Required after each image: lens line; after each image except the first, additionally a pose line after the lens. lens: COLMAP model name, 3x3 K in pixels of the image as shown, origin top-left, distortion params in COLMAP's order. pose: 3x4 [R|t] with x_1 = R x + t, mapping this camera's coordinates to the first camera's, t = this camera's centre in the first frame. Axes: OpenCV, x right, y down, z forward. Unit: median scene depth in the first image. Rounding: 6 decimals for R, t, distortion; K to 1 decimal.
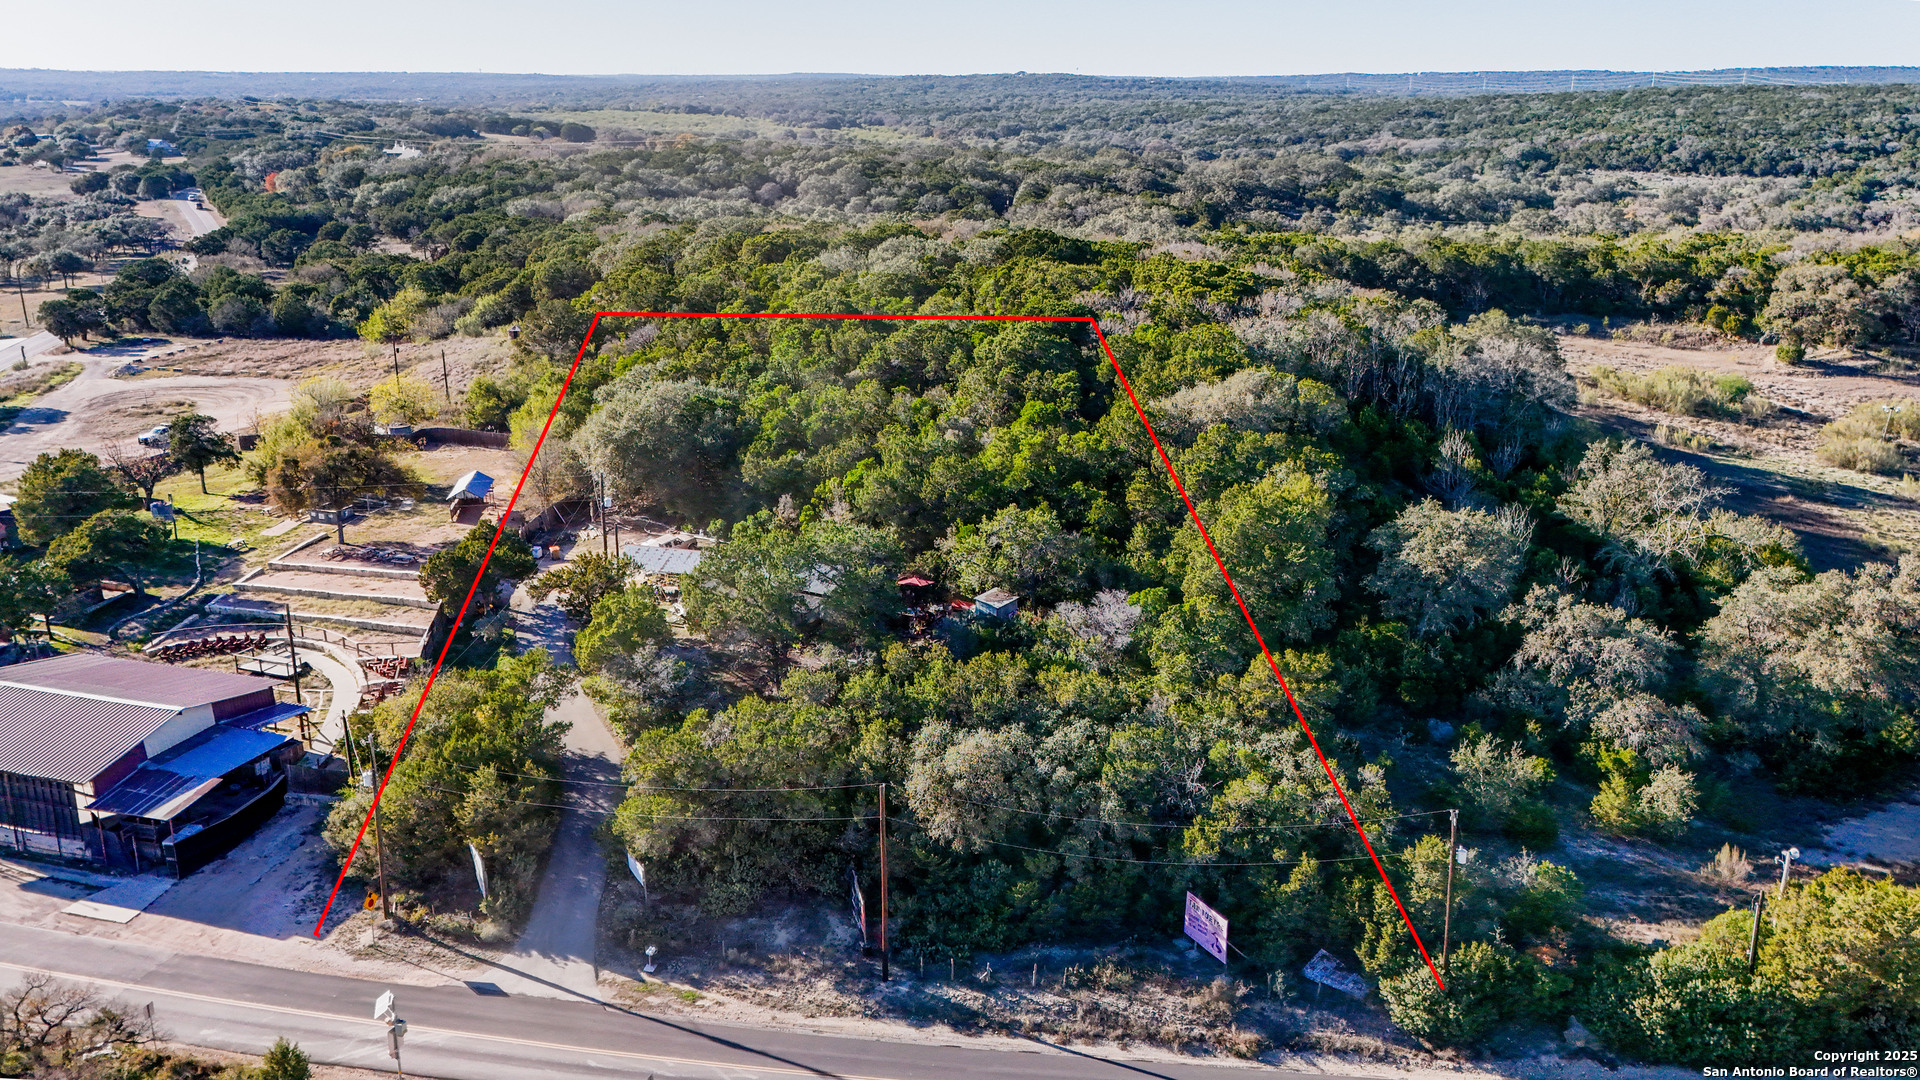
lens RADIAL K [[1540.2, 0, 965.5], [0, 1540.2, 541.5], [0, 0, 1]] dist [0.057385, -0.033609]
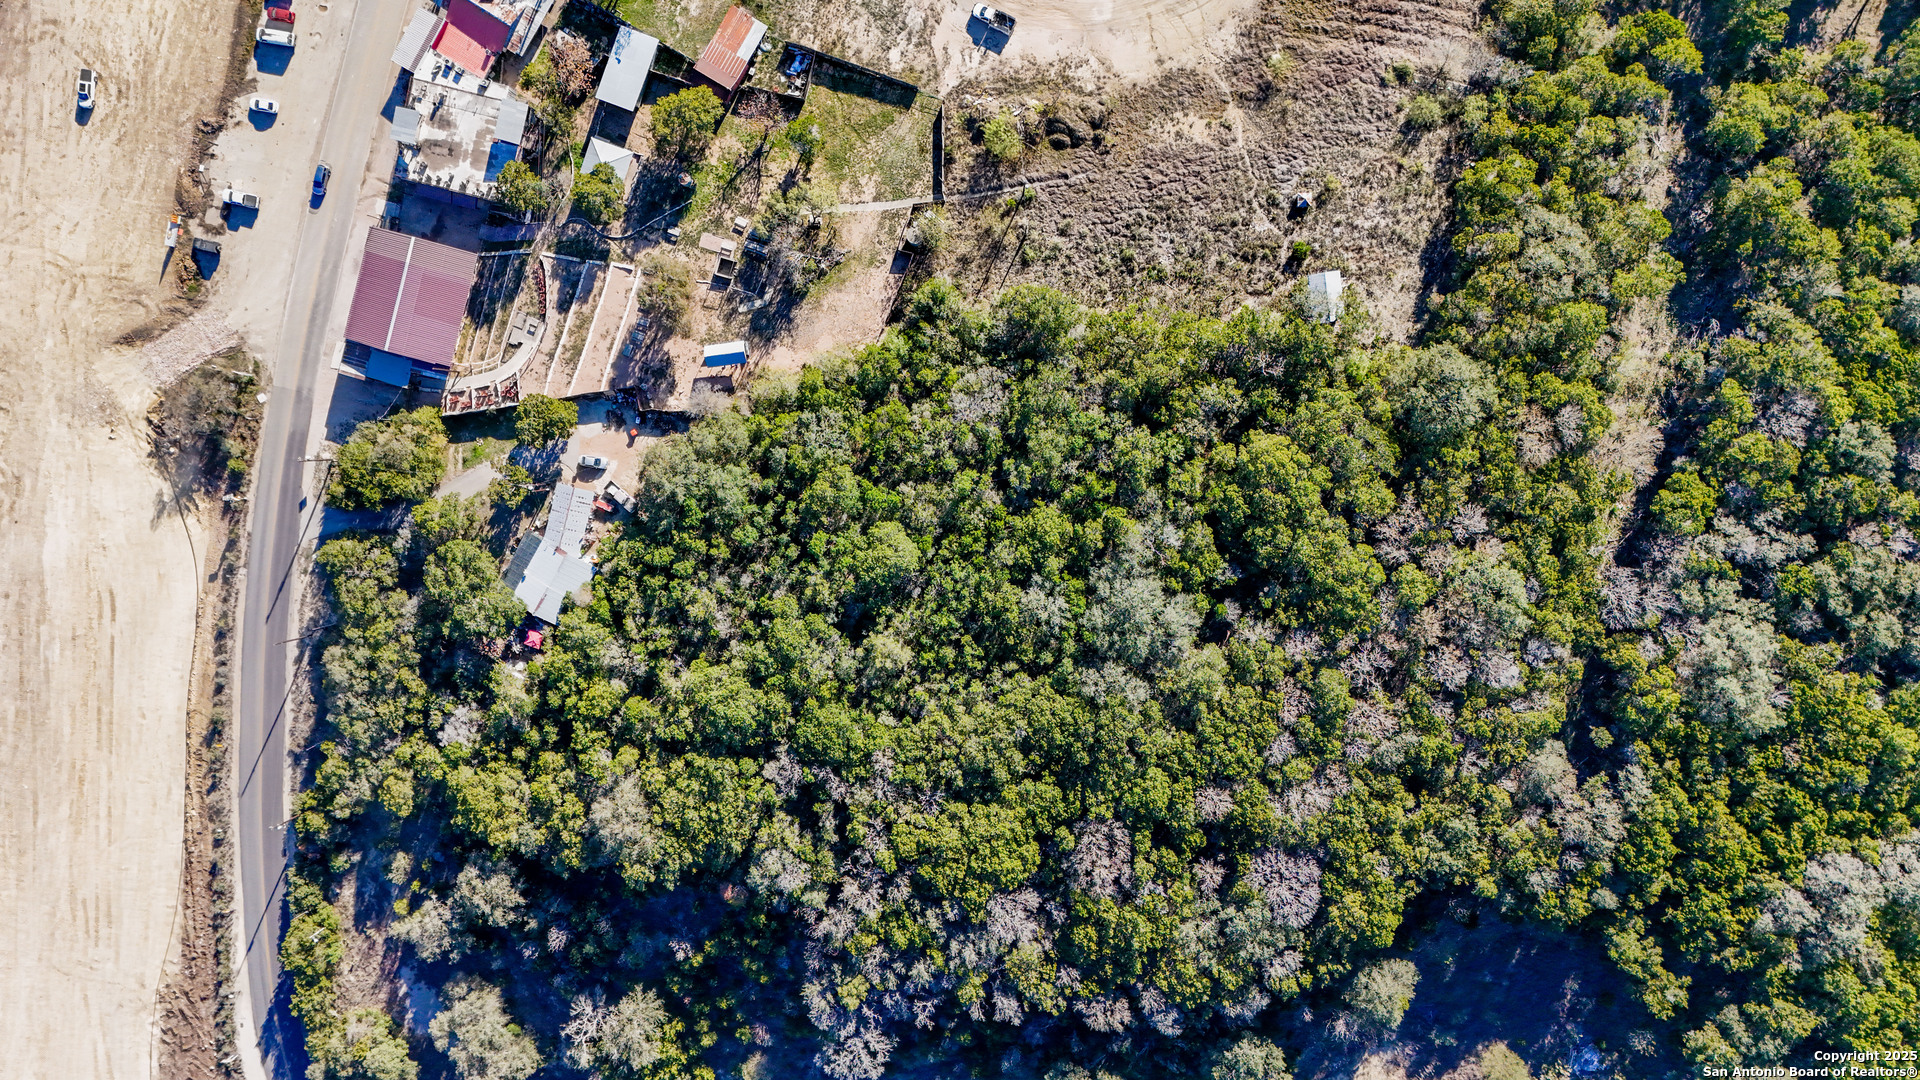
lens RADIAL K [[1499.9, 0, 966.7], [0, 1499.9, 540.4], [0, 0, 1]] dist [0.063606, -0.051823]
pose [[0.025845, 0.997561, 0.064834, -0.250836], [-0.238988, -0.056809, 0.969359, -1.835293], [0.970678, -0.040548, 0.236937, 0.983515]]
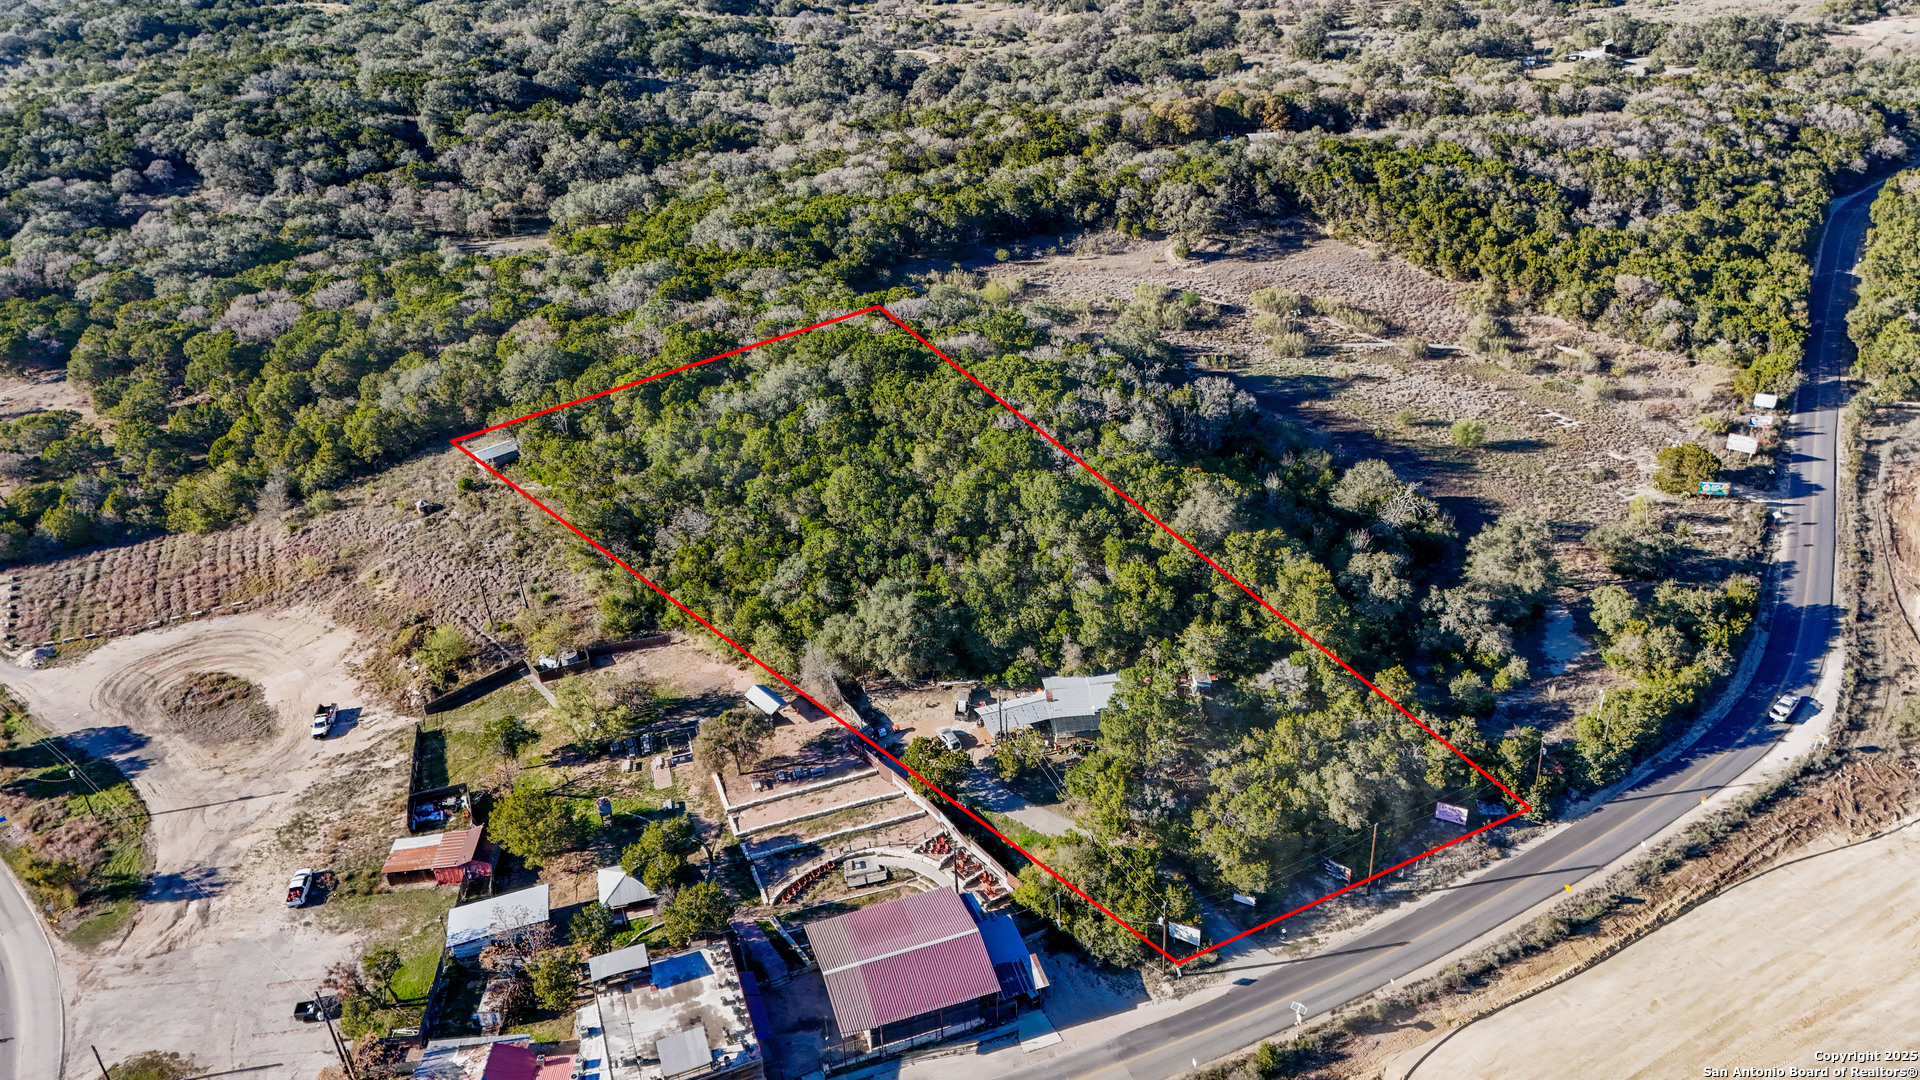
lens RADIAL K [[1410.5, 0, 967.1], [0, 1410.5, 545.4], [0, 0, 1]] dist [0.073422, -0.067088]
pose [[0.810002, -0.332616, 0.482973, -0.865416], [0.213589, 0.934349, 0.285258, -0.580778], [-0.546147, -0.127902, 0.827868, -0.216043]]
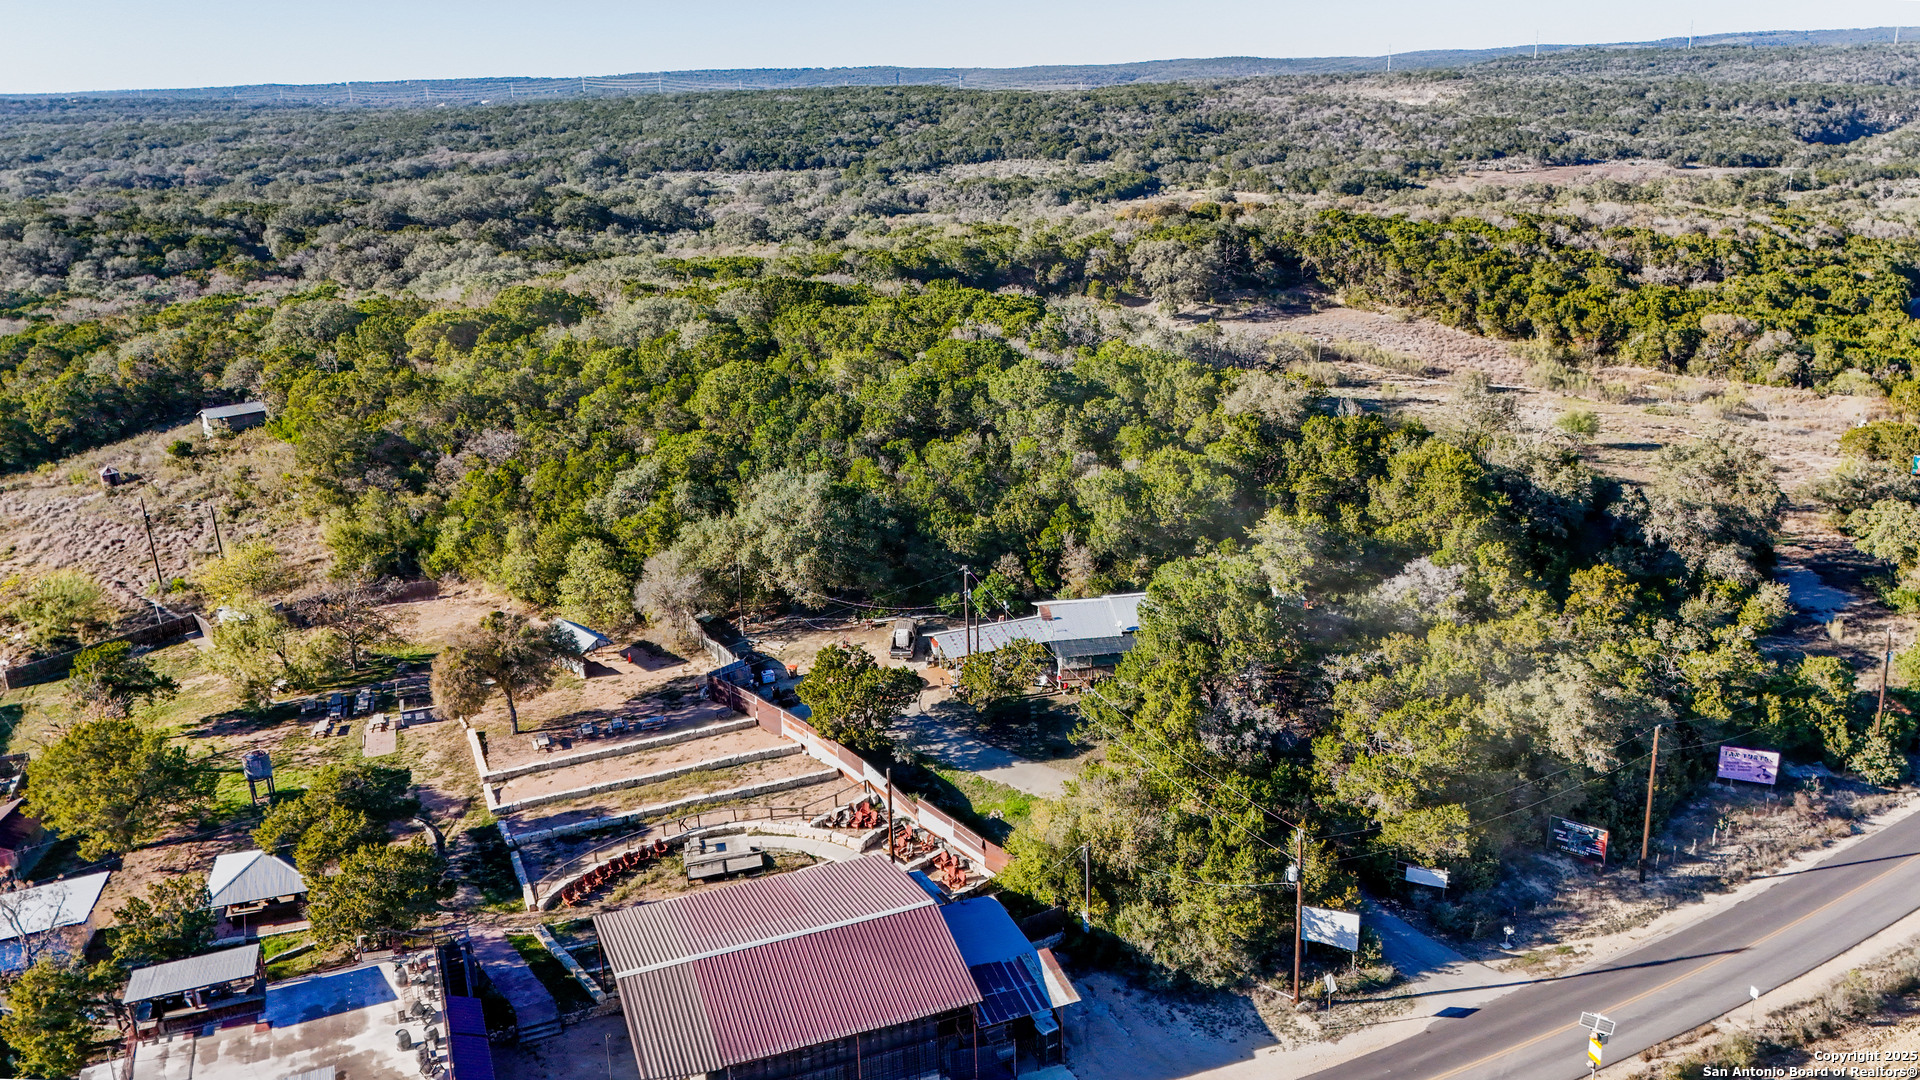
lens RADIAL K [[1472.4, 0, 967.3], [0, 1472.4, 549.9], [0, 0, 1]] dist [0.074950, -0.070857]
pose [[0.785933, -0.218390, 0.578459, -0.706729], [0.210582, 0.974159, 0.081671, -0.120063], [-0.581347, 0.057625, 0.811612, 0.206132]]
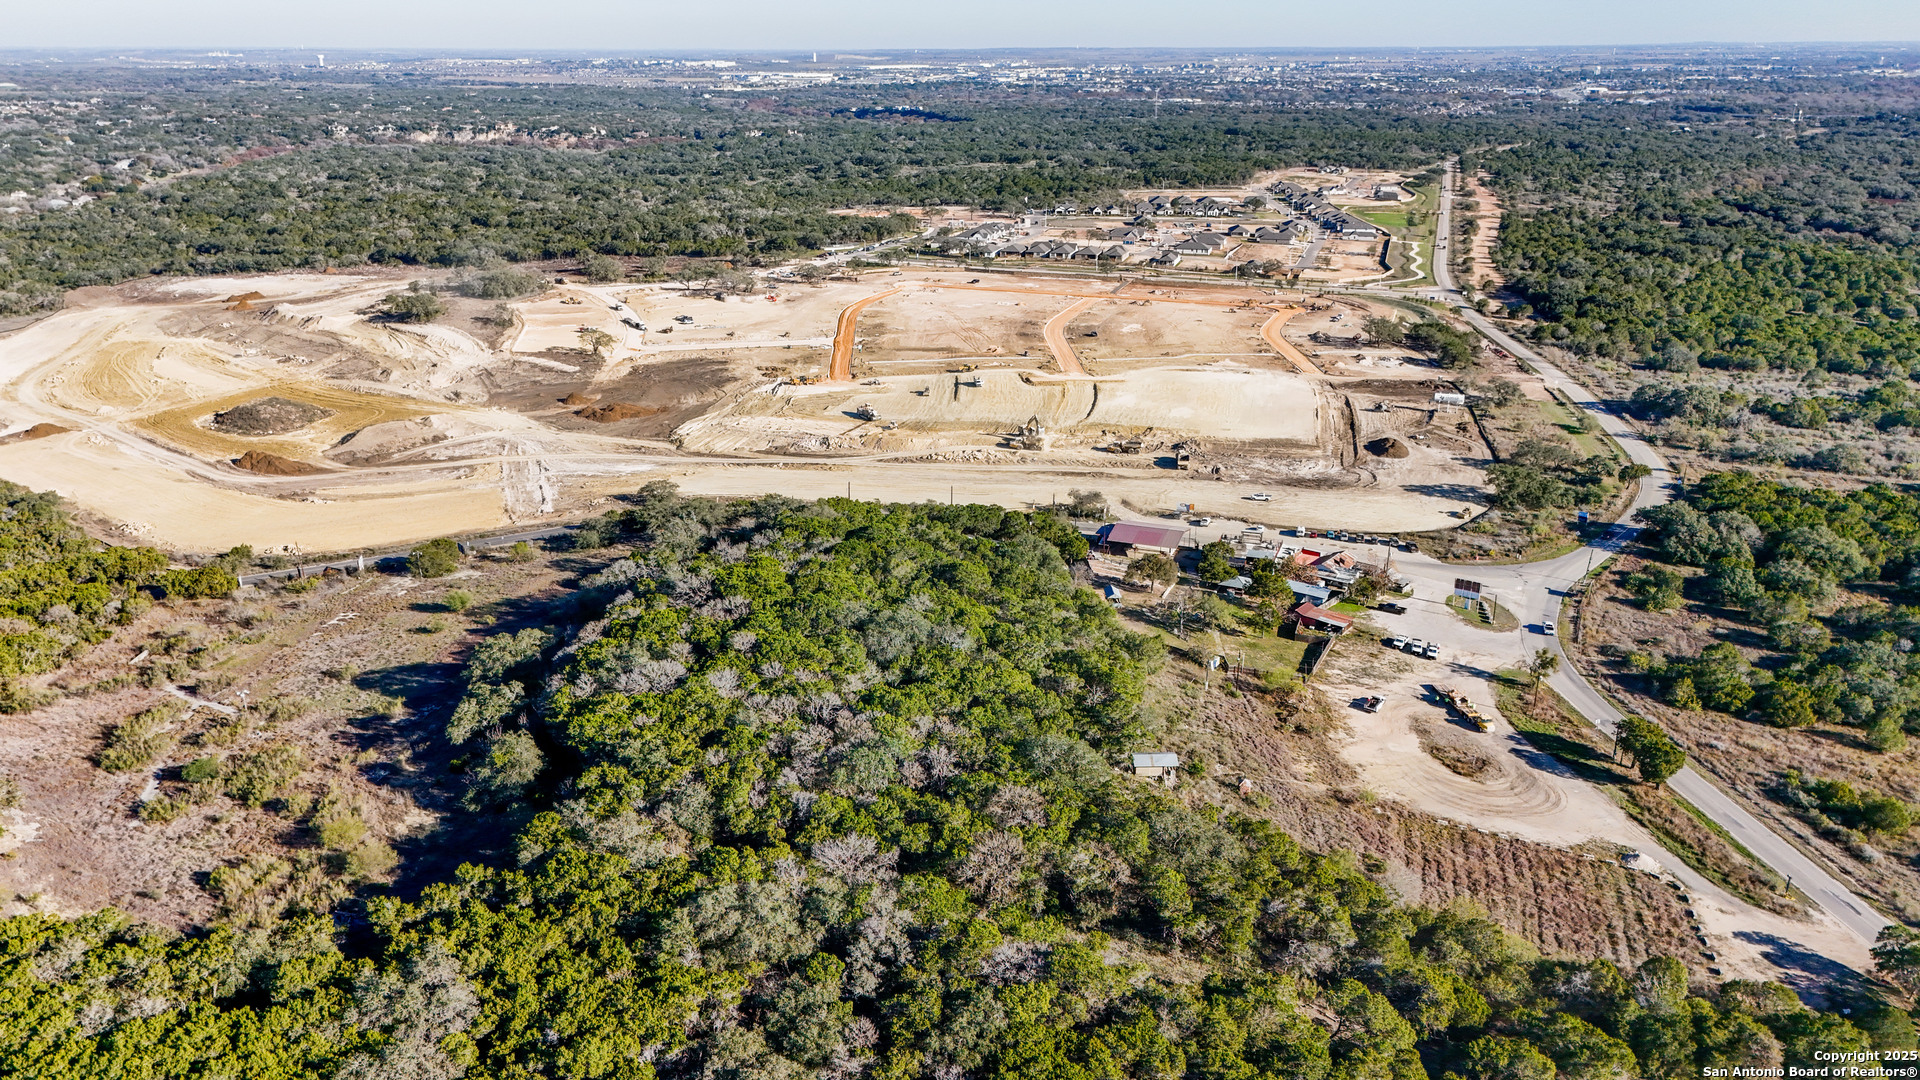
lens RADIAL K [[1410.5, 0, 967.1], [0, 1410.5, 545.4], [0, 0, 1]] dist [0.073422, -0.067088]
pose [[-0.996556, -0.030224, 0.077223, -0.296111], [0.020723, 0.810910, 0.584804, -1.530791], [-0.080296, 0.584390, -0.807491, 3.063326]]
